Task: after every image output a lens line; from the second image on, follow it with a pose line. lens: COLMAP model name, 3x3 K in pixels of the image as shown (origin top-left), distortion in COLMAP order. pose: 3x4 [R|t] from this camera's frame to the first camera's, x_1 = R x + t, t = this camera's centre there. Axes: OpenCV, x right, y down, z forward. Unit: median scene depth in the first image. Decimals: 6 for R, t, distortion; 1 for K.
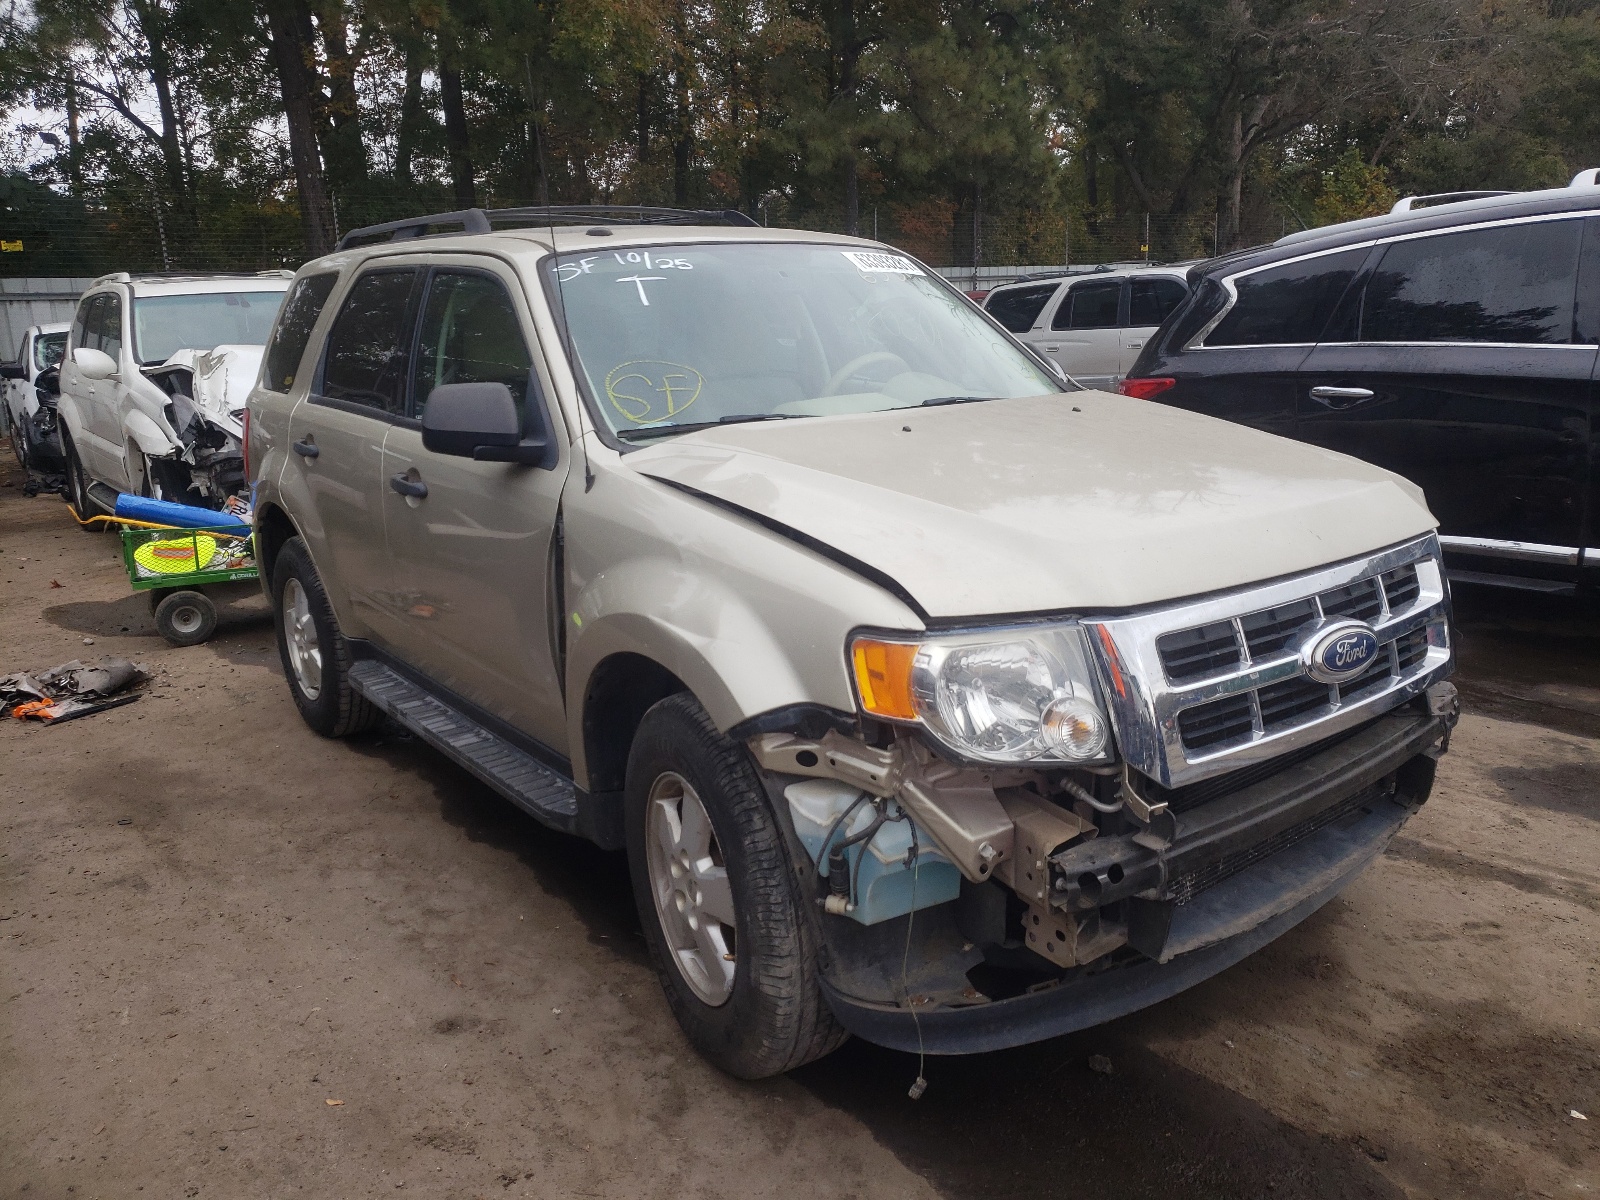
lens RADIAL K [[1251.3, 0, 790.7], [0, 1251.3, 600.3], [0, 0, 1]] dist [0.007537, 0.006781]
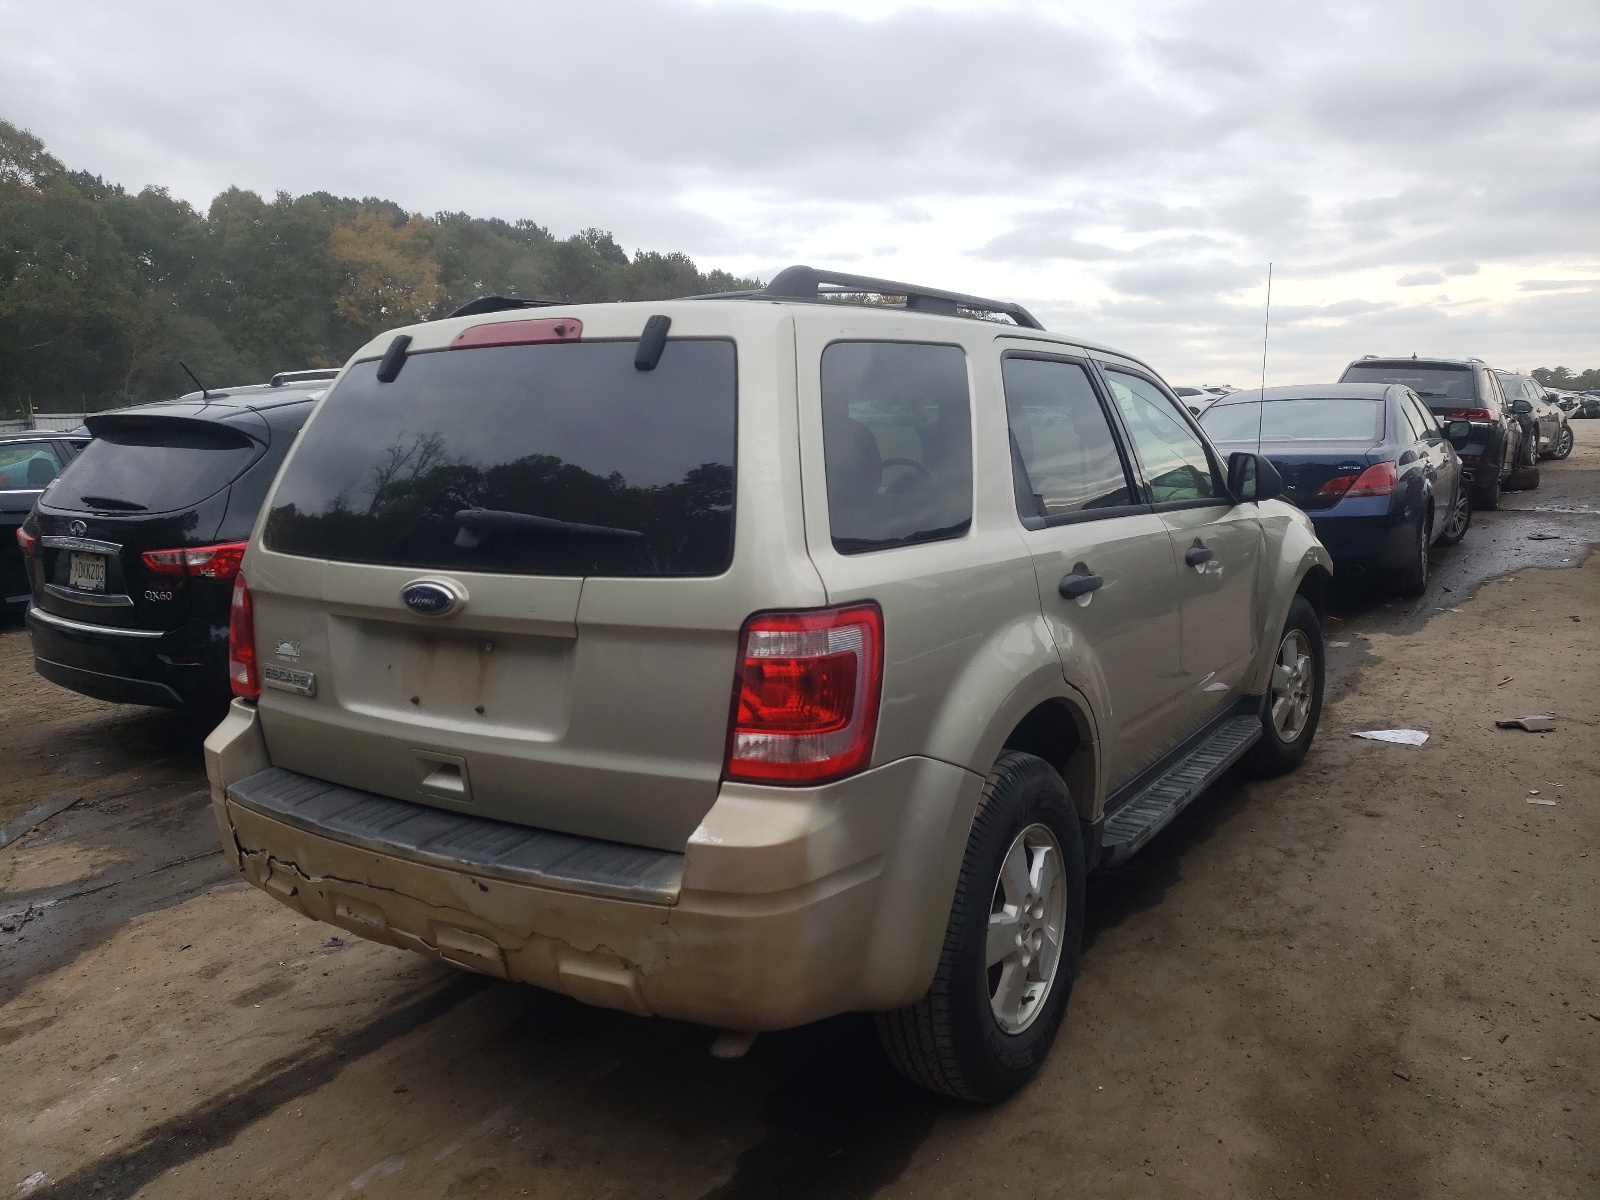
lens RADIAL K [[1222.1, 0, 787.4], [0, 1222.1, 603.1], [0, 0, 1]] dist [0.017039, 0.006754]
pose [[-0.341359, -0.109273, 0.933560, -1.648274], [0.240563, 0.949982, 0.199158, -0.506283], [-0.908627, 0.292564, -0.297998, 2.282601]]
